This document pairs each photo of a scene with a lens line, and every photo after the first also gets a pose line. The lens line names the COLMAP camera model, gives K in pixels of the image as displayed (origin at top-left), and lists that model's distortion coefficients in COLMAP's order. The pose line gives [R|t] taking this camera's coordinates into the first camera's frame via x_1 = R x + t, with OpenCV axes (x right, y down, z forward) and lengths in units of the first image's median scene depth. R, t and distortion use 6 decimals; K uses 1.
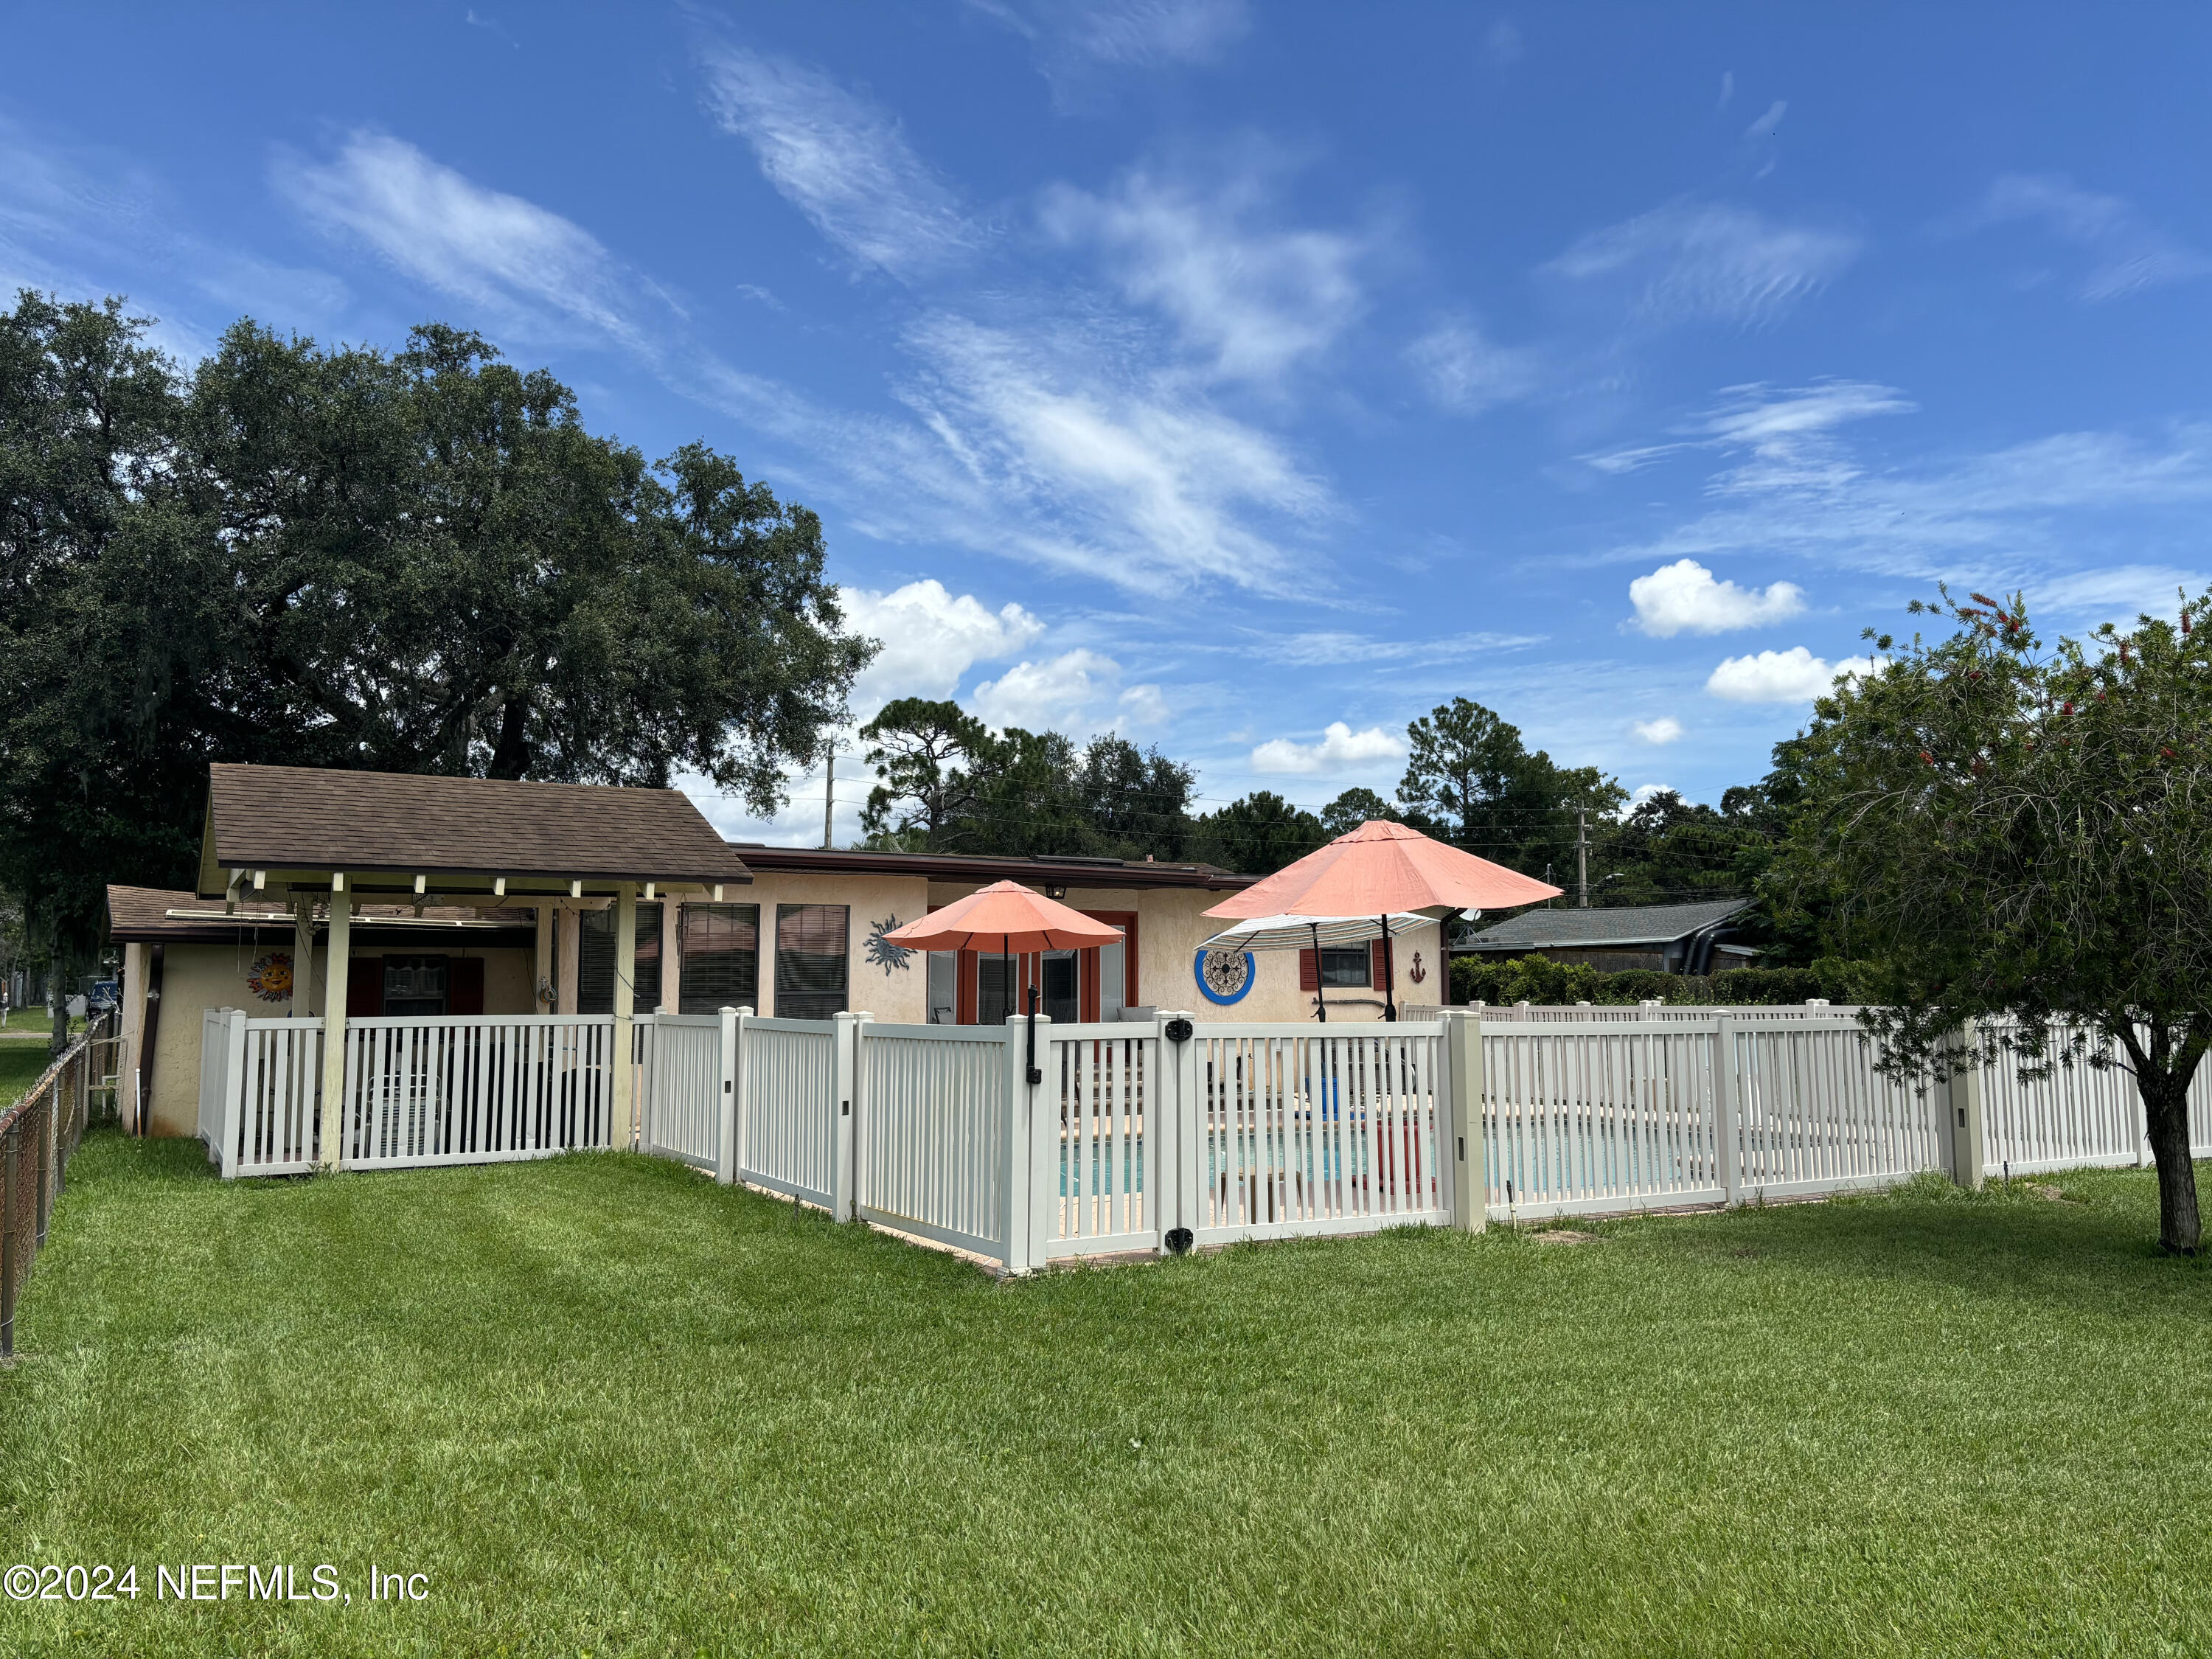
lens RADIAL K [[1691.7, 0, 1087.0], [0, 1691.7, 830.3], [0, 0, 1]] dist [0.059592, -0.058912]
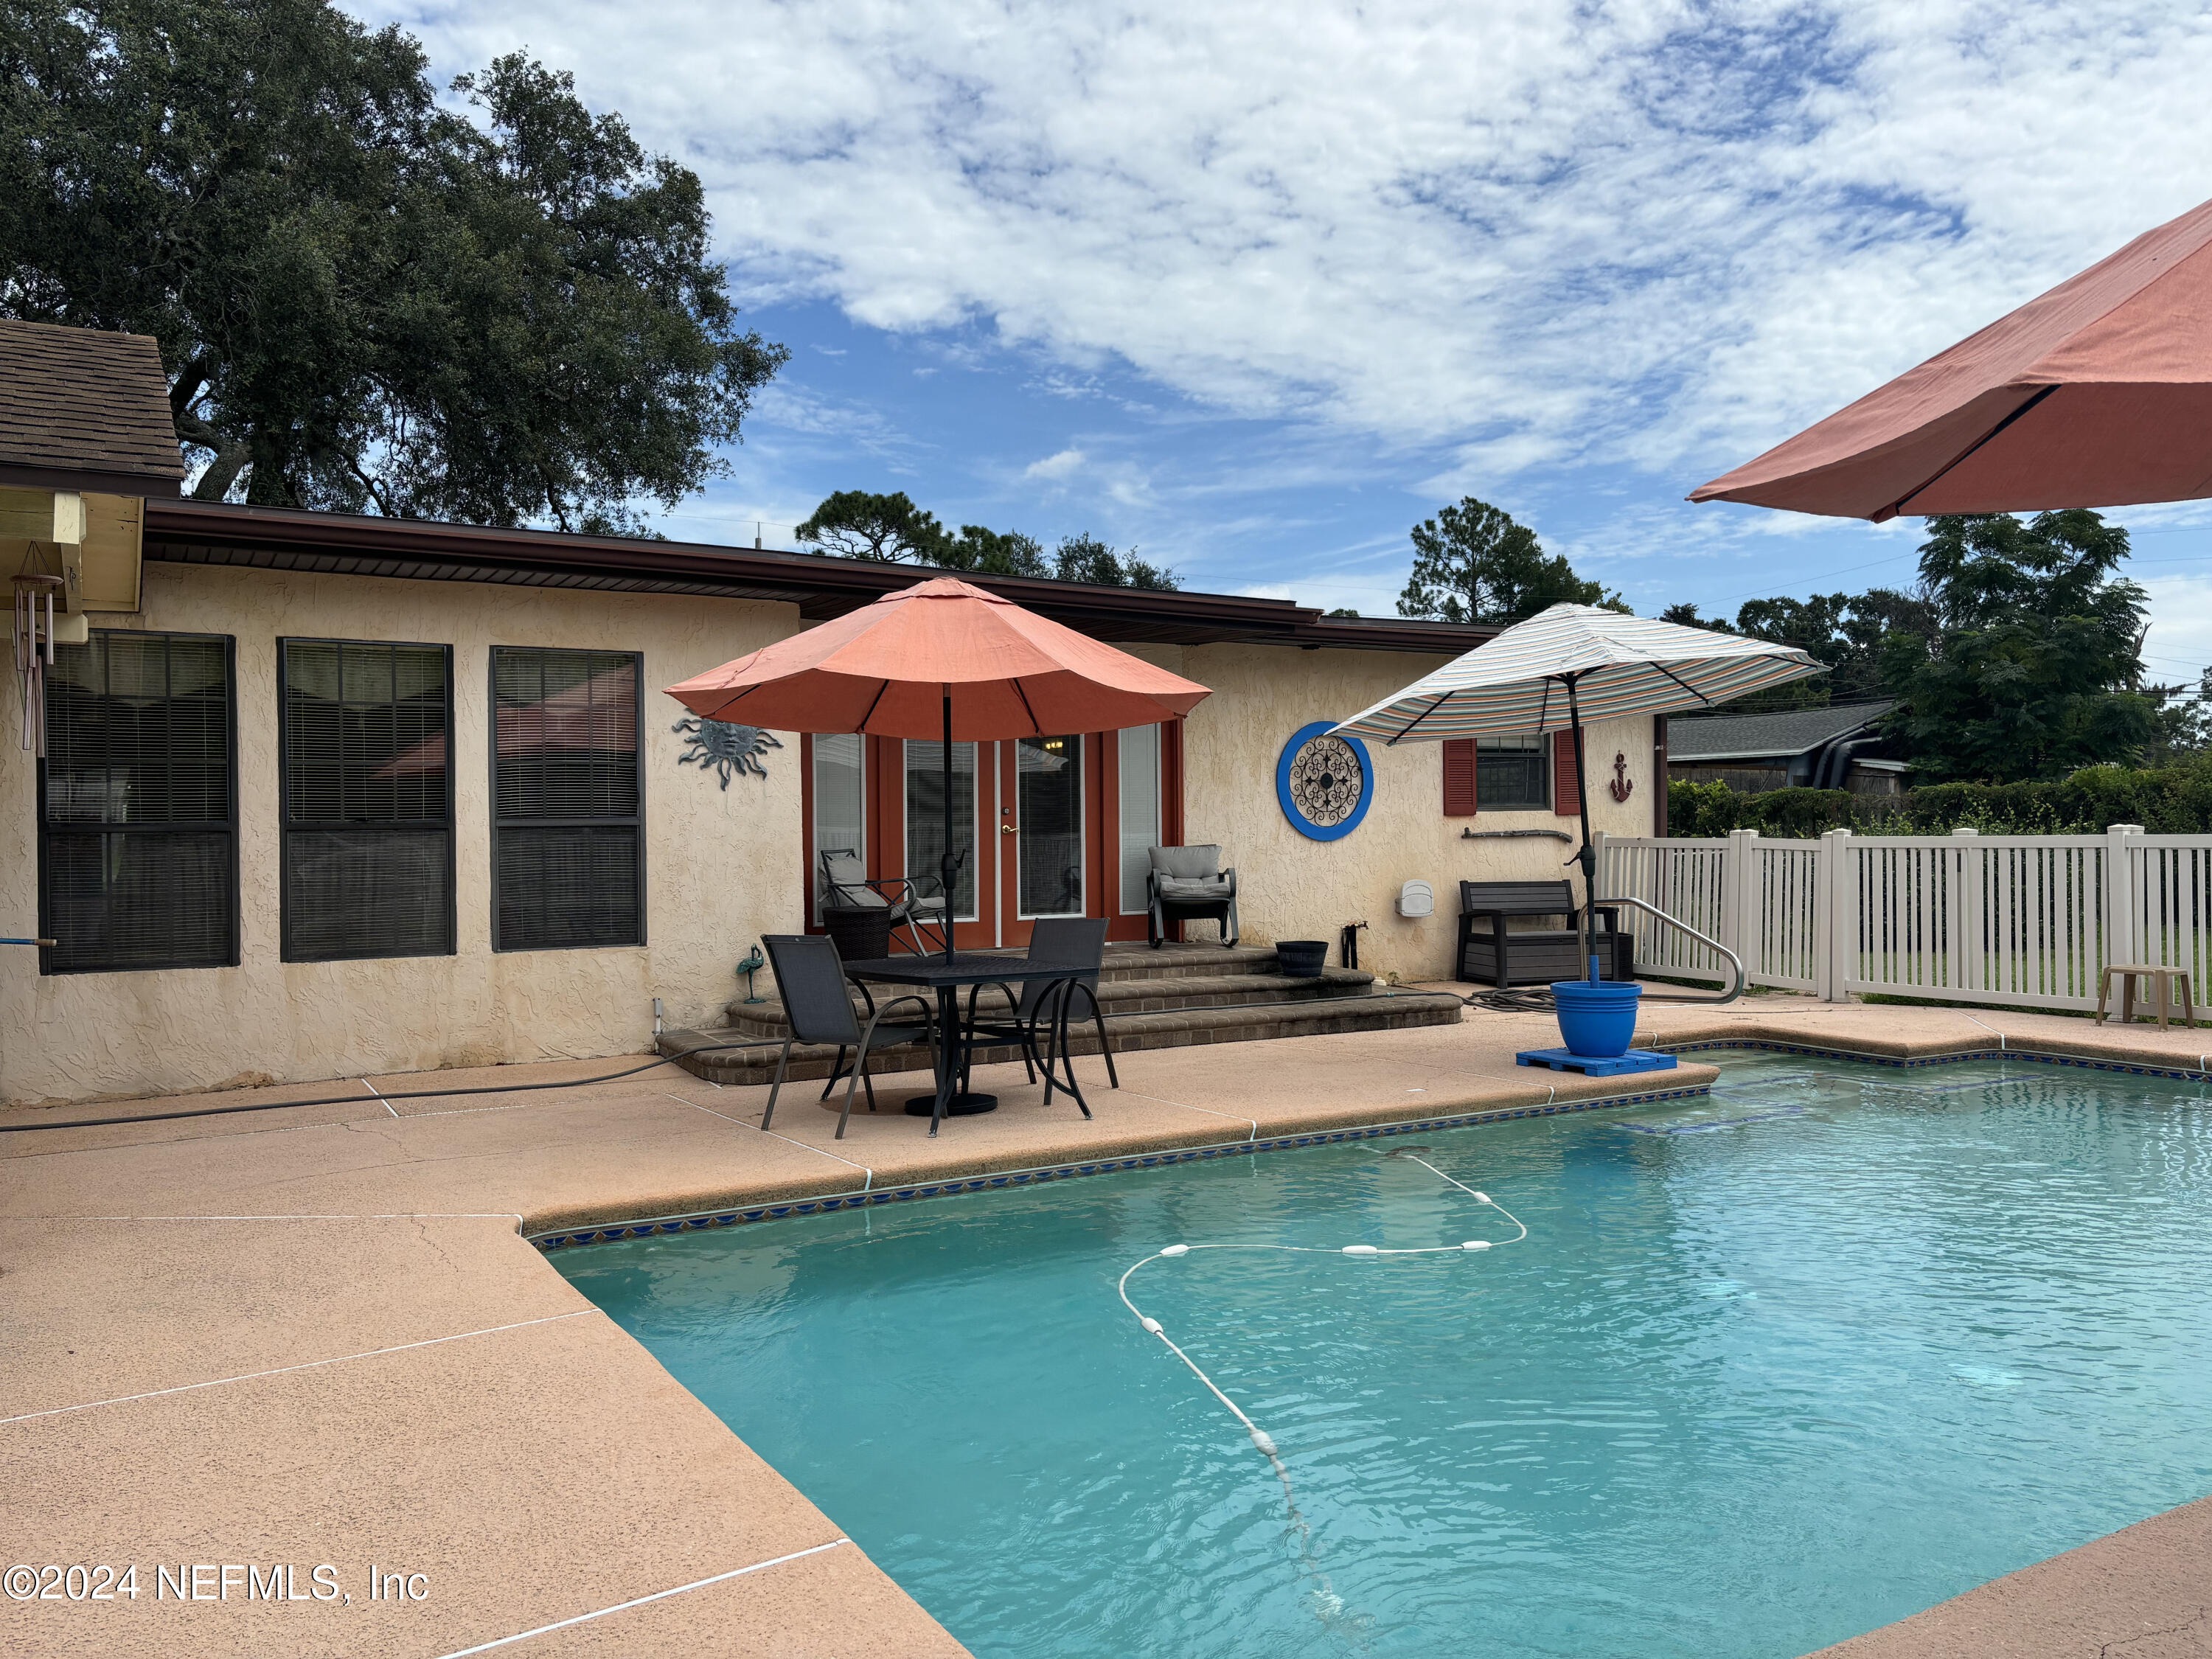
lens RADIAL K [[1691.7, 0, 1095.2], [0, 1691.7, 832.0], [0, 0, 1]] dist [0.059592, -0.058912]
pose [[0.999644, -0.007758, 0.025527, -0.004234], [0.005220, 0.995170, 0.098025, 0.011462], [-0.026164, -0.097857, 0.994856, 0.114130]]
